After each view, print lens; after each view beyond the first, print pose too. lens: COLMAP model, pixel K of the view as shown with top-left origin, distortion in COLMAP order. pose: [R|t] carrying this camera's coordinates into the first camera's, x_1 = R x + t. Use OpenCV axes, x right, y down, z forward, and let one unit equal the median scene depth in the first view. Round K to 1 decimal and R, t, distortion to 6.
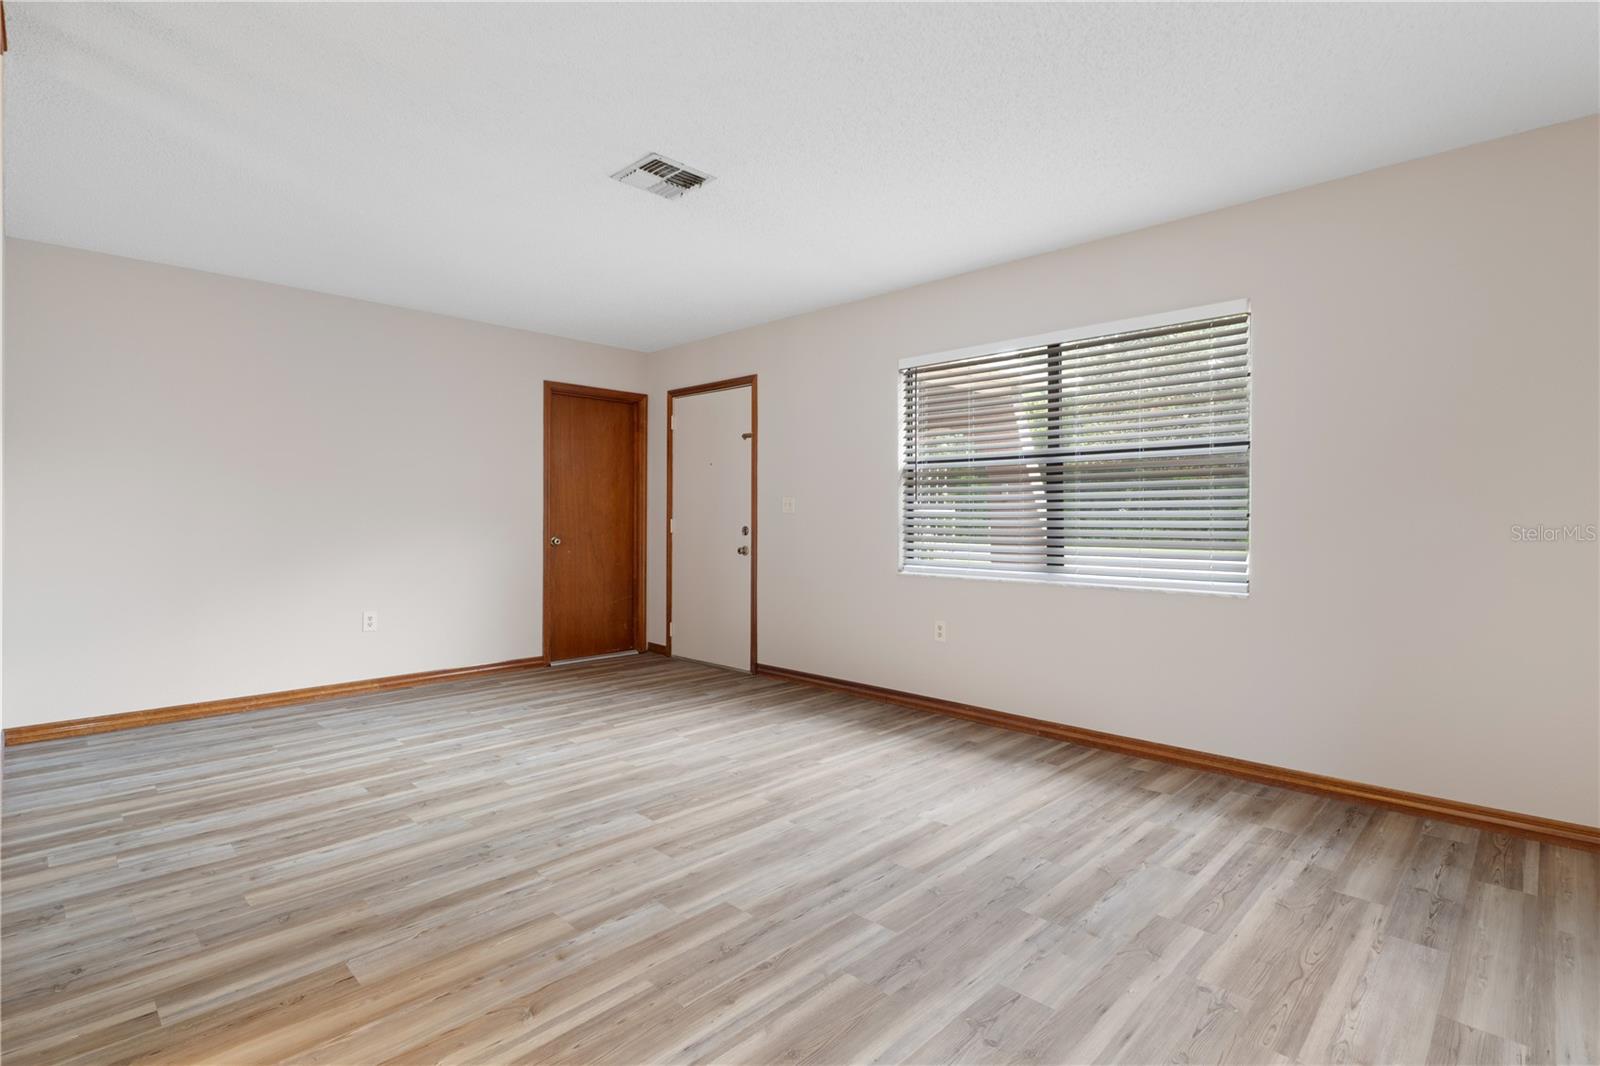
lens RADIAL K [[767.2, 0, 809.4], [0, 767.2, 522.3], [0, 0, 1]] dist [-0.002197, -0.000058]
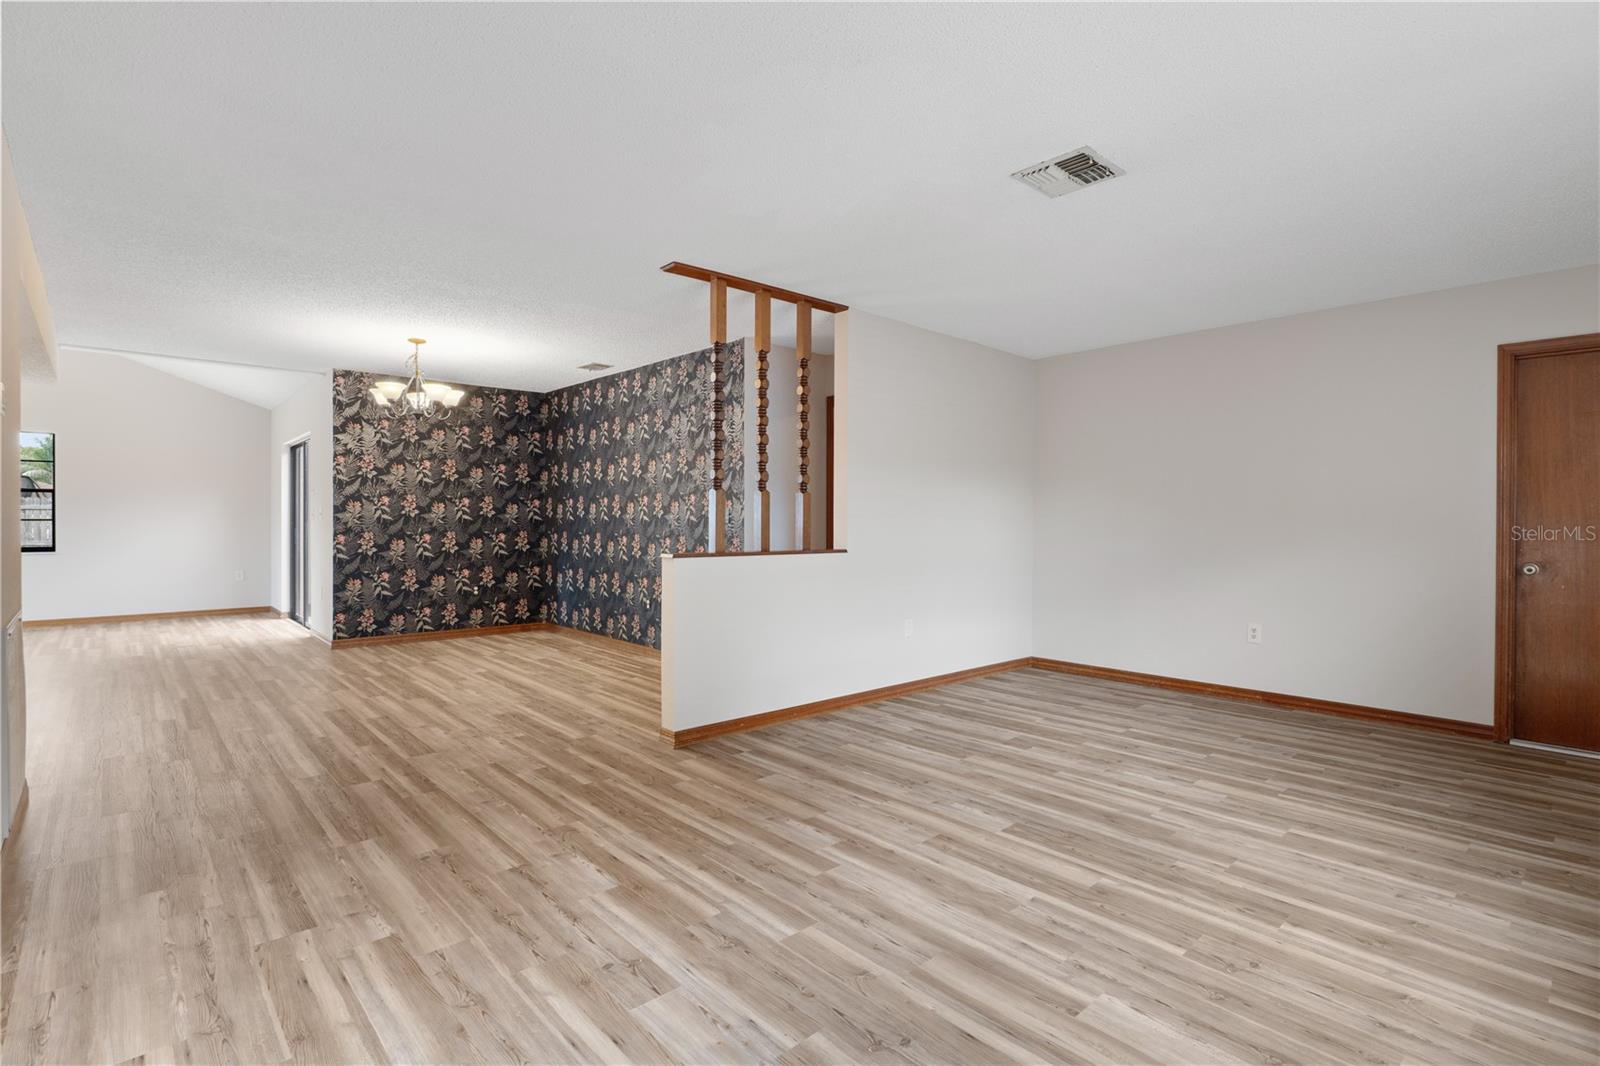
lens RADIAL K [[767.2, 0, 809.4], [0, 767.2, 522.3], [0, 0, 1]] dist [-0.002197, -0.000058]
pose [[-0.057513, -0.000182, -0.998345, 0.848871], [-0.012234, 0.999925, 0.000523, -0.020748], [0.998270, 0.012243, -0.057511, 0.814291]]
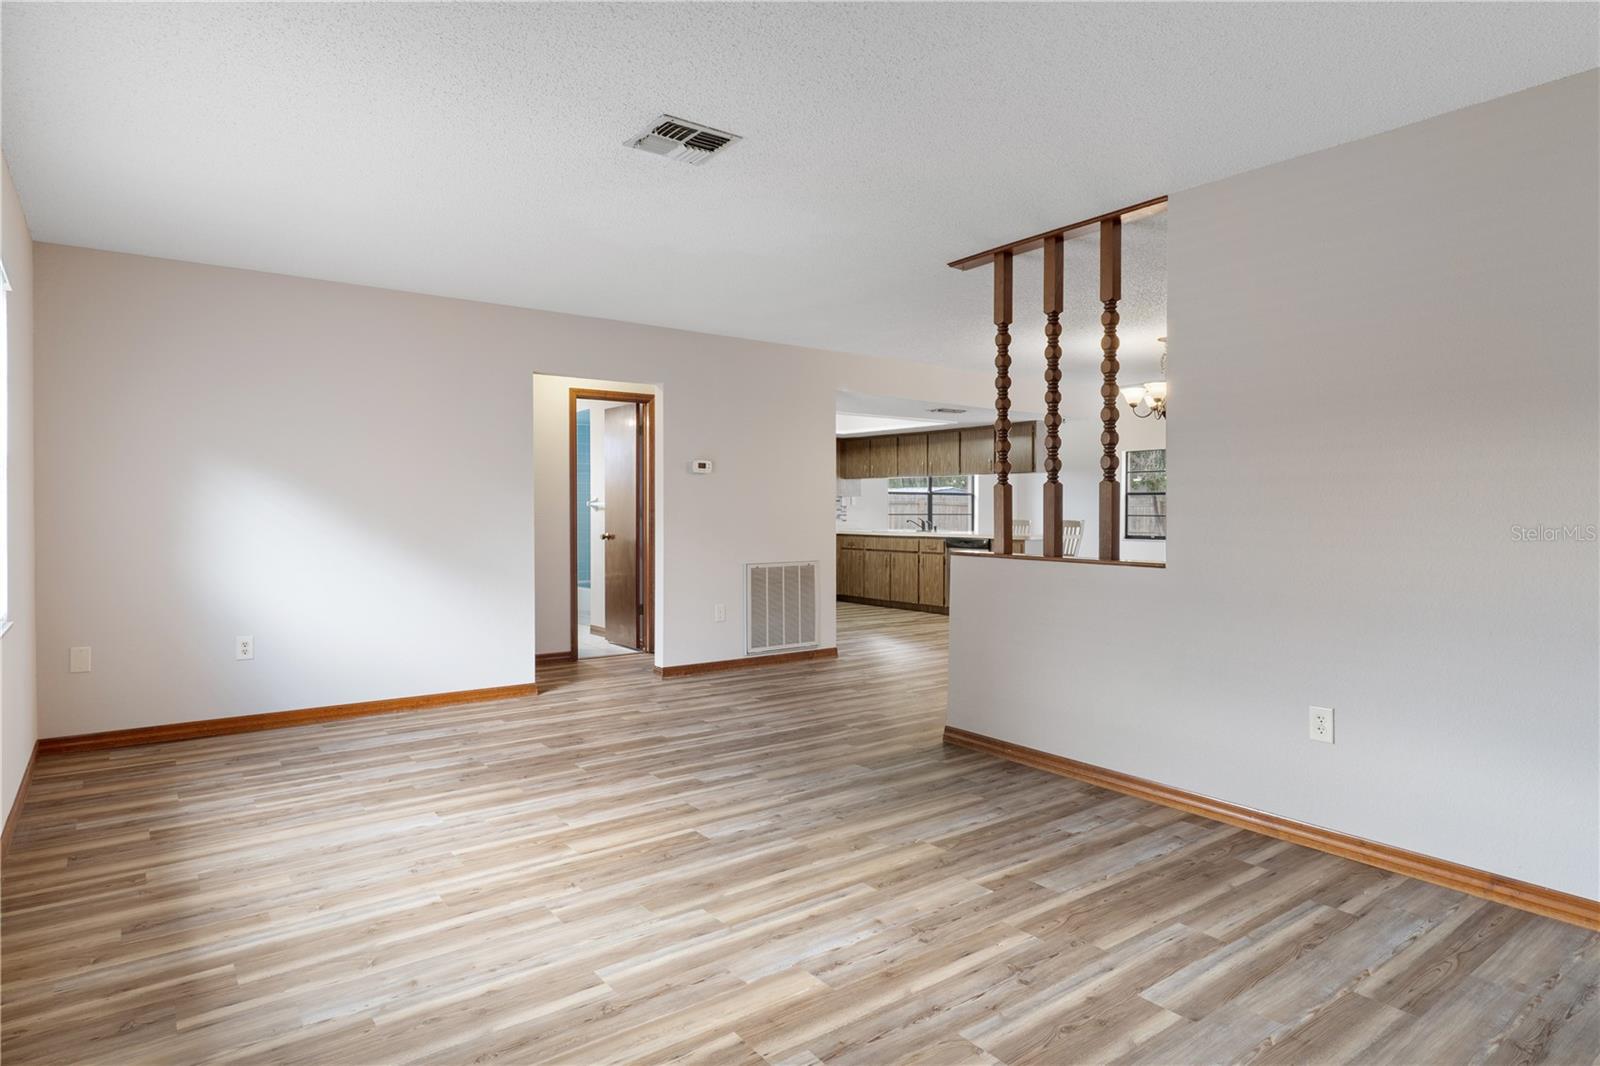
lens RADIAL K [[905.7, 0, 800.0], [0, 905.7, 533.0], [0, 0, 1]] dist [-0.004313, -0.001218]
pose [[-0.986337, -0.010235, 0.164423, -0.544948], [-0.004726, 0.999415, 0.033862, -0.048432], [-0.164673, 0.032622, -0.985809, 2.190239]]
